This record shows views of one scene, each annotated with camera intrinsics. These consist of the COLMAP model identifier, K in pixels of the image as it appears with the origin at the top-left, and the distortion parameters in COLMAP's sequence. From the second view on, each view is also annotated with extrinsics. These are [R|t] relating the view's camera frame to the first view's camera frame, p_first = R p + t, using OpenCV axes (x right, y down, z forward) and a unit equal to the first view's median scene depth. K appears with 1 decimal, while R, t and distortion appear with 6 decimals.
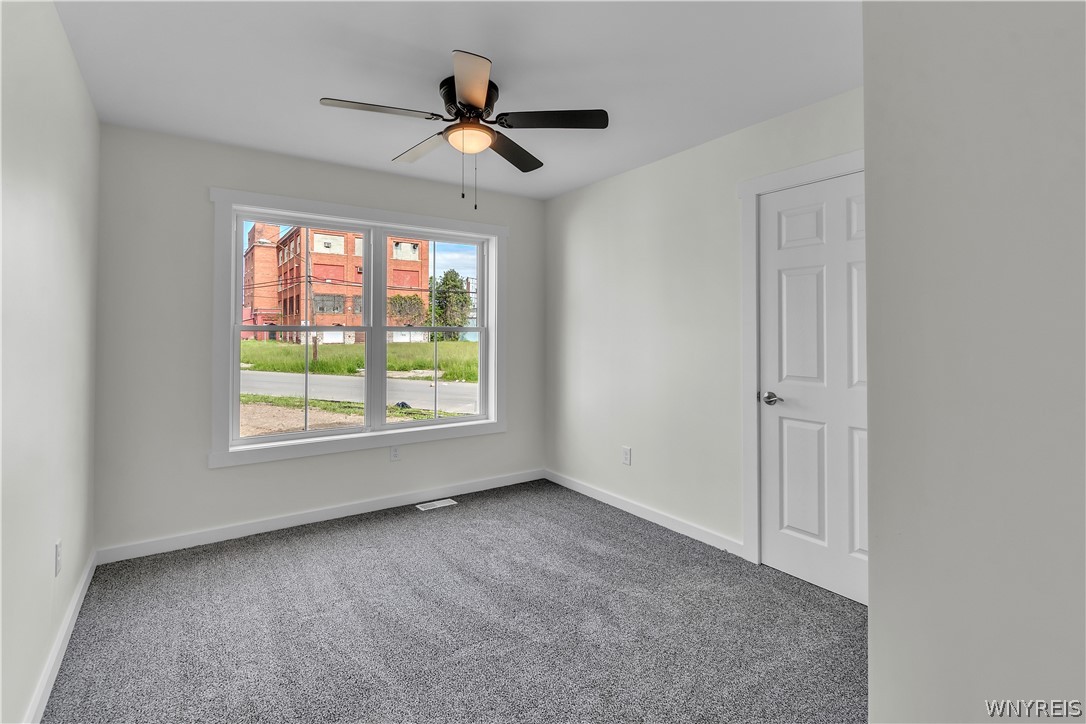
lens RADIAL K [[519.8, 0, 537.7], [0, 519.8, 326.9], [0, 0, 1]] dist [0.006648, -0.002534]
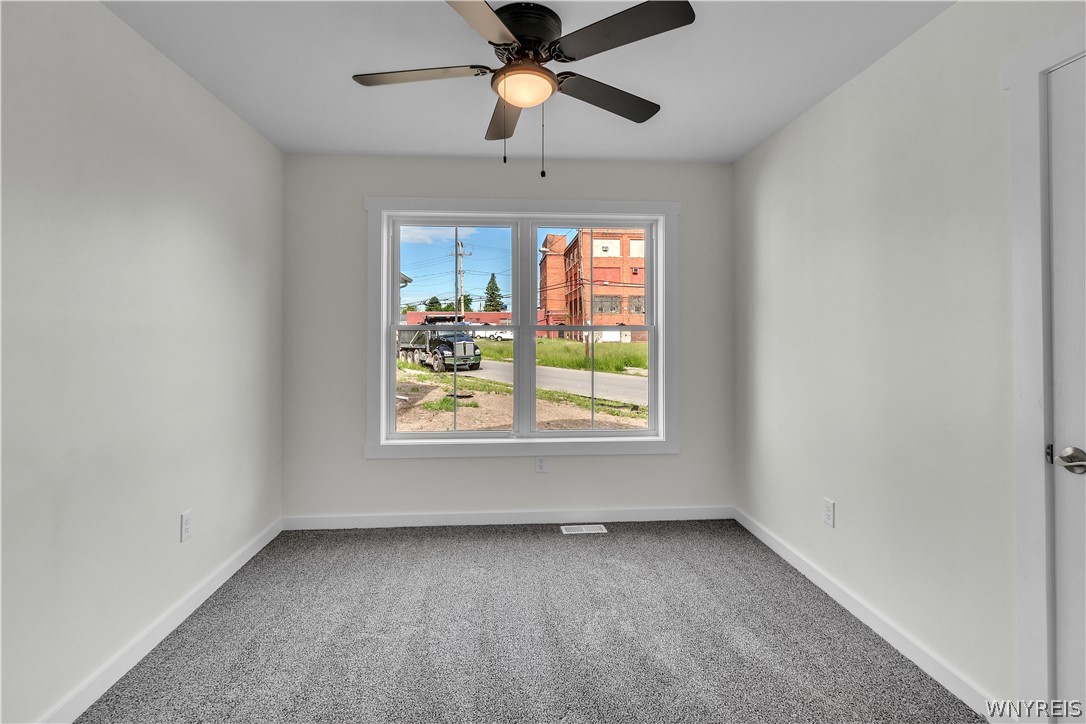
lens RADIAL K [[519.8, 0, 540.2], [0, 519.8, 326.5], [0, 0, 1]] dist [0.006648, -0.002534]
pose [[0.861395, -0.005318, -0.507909, 0.194429], [0.005795, 0.999983, -0.000642, 0.001563], [0.507903, -0.002391, 0.861411, 0.219849]]
